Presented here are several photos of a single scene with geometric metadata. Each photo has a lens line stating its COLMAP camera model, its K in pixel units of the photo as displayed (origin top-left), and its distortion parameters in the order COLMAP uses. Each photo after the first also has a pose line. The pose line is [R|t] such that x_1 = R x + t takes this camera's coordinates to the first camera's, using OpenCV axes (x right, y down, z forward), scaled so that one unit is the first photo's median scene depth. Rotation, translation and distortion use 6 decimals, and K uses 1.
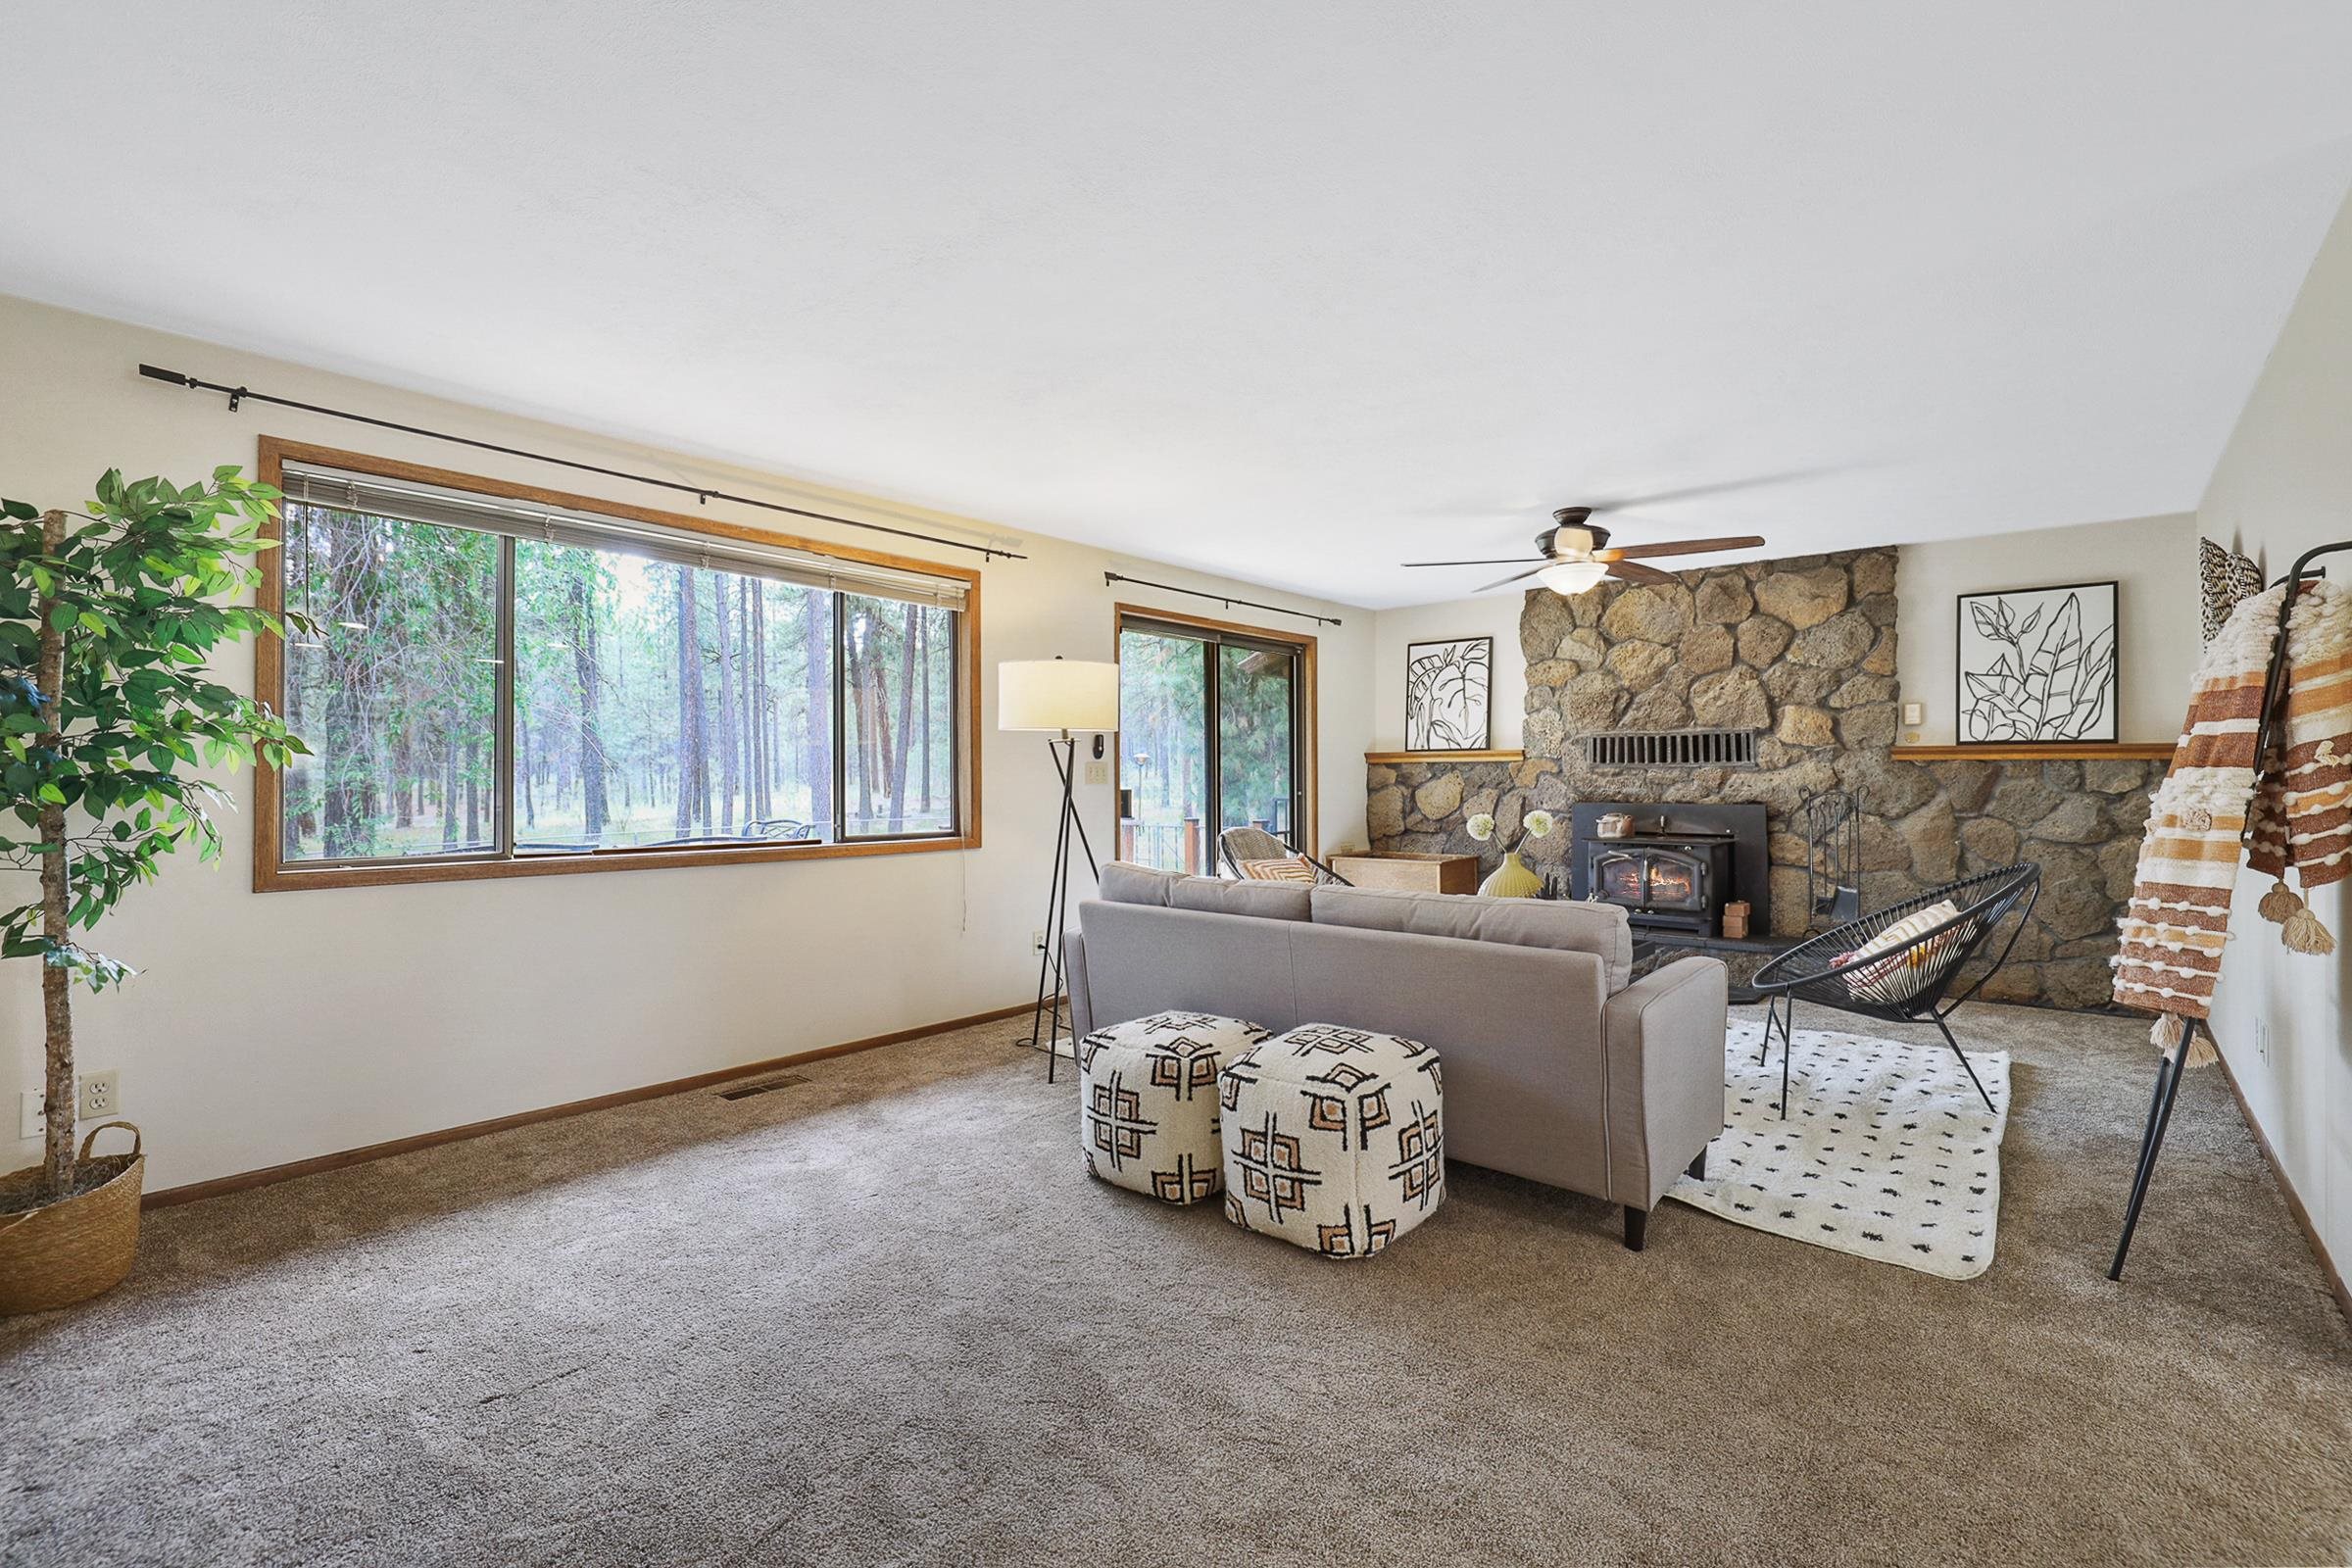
lens RADIAL K [[1067.4, 0, 1173.3], [0, 1067.4, 775.5], [0, 0, 1]] dist [0.001934, 0.000020]
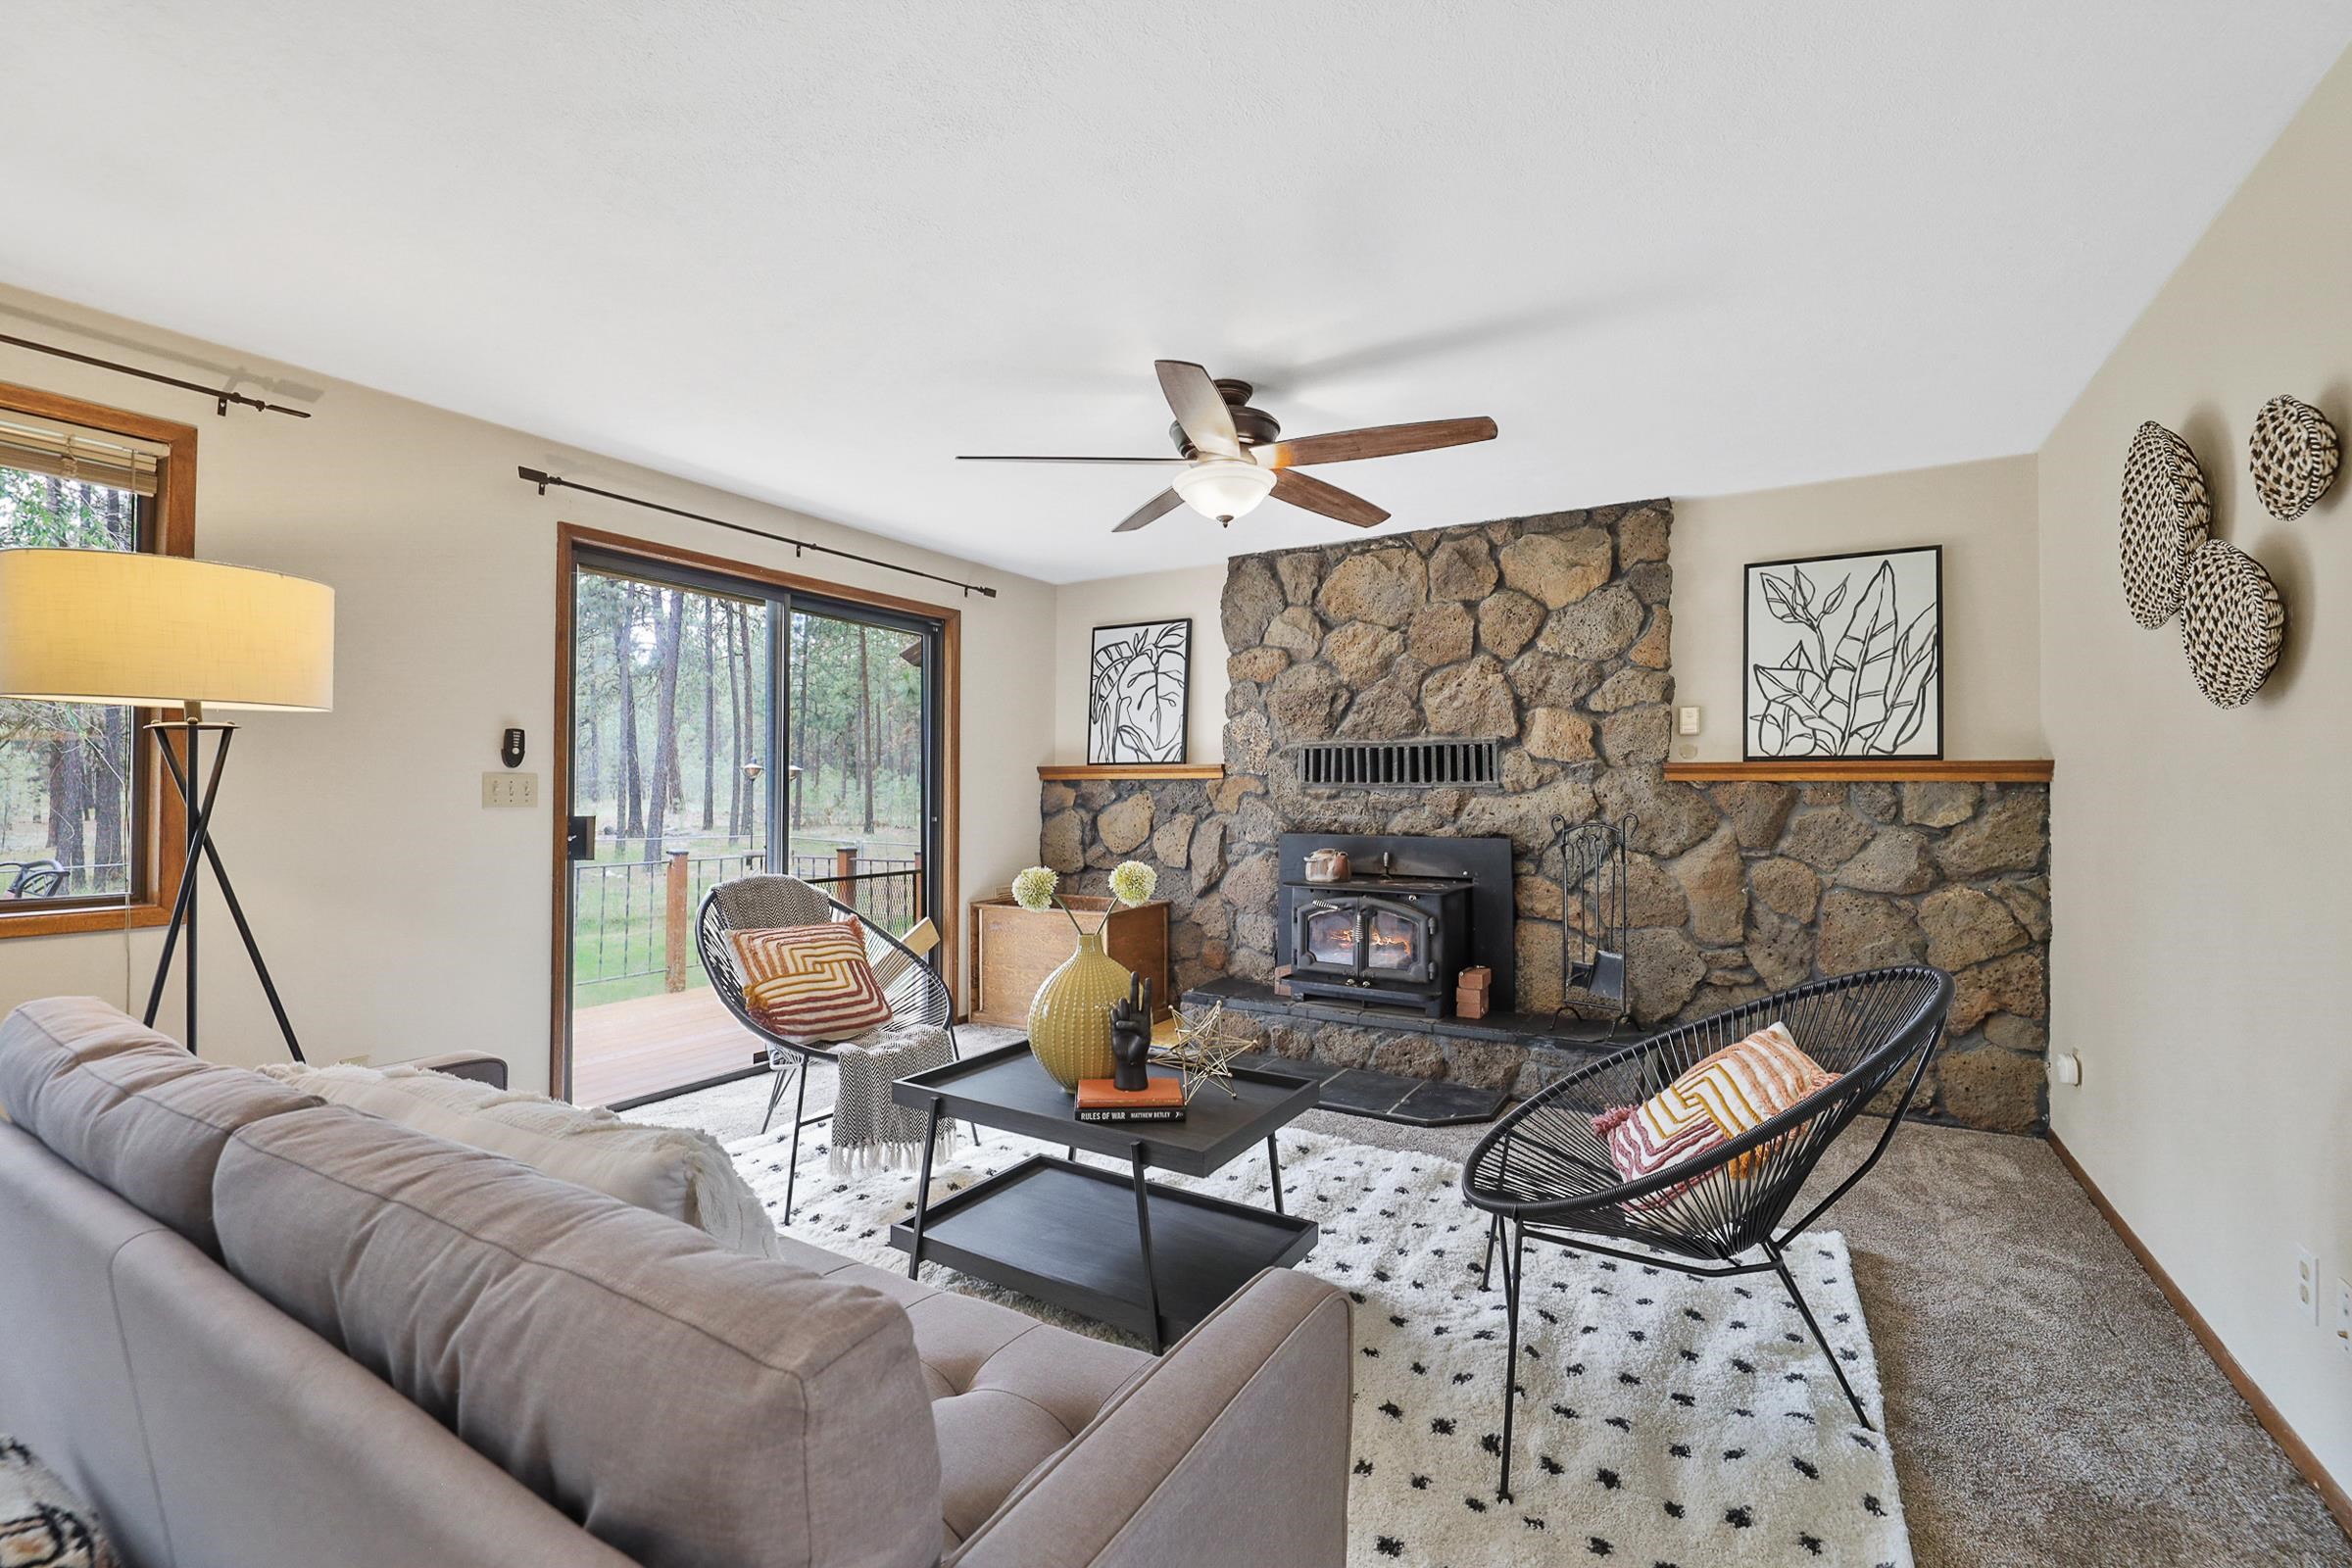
lens RADIAL K [[1007.1, 0, 1174.8], [0, 1007.1, 788.0], [0, 0, 1]] dist [-0.000571, 0.000097]
pose [[0.986761, 0.007641, 0.162001, 0.207978], [-0.006742, 0.999959, -0.006102, -0.002431], [-0.162041, 0.004929, 0.986772, 0.341419]]
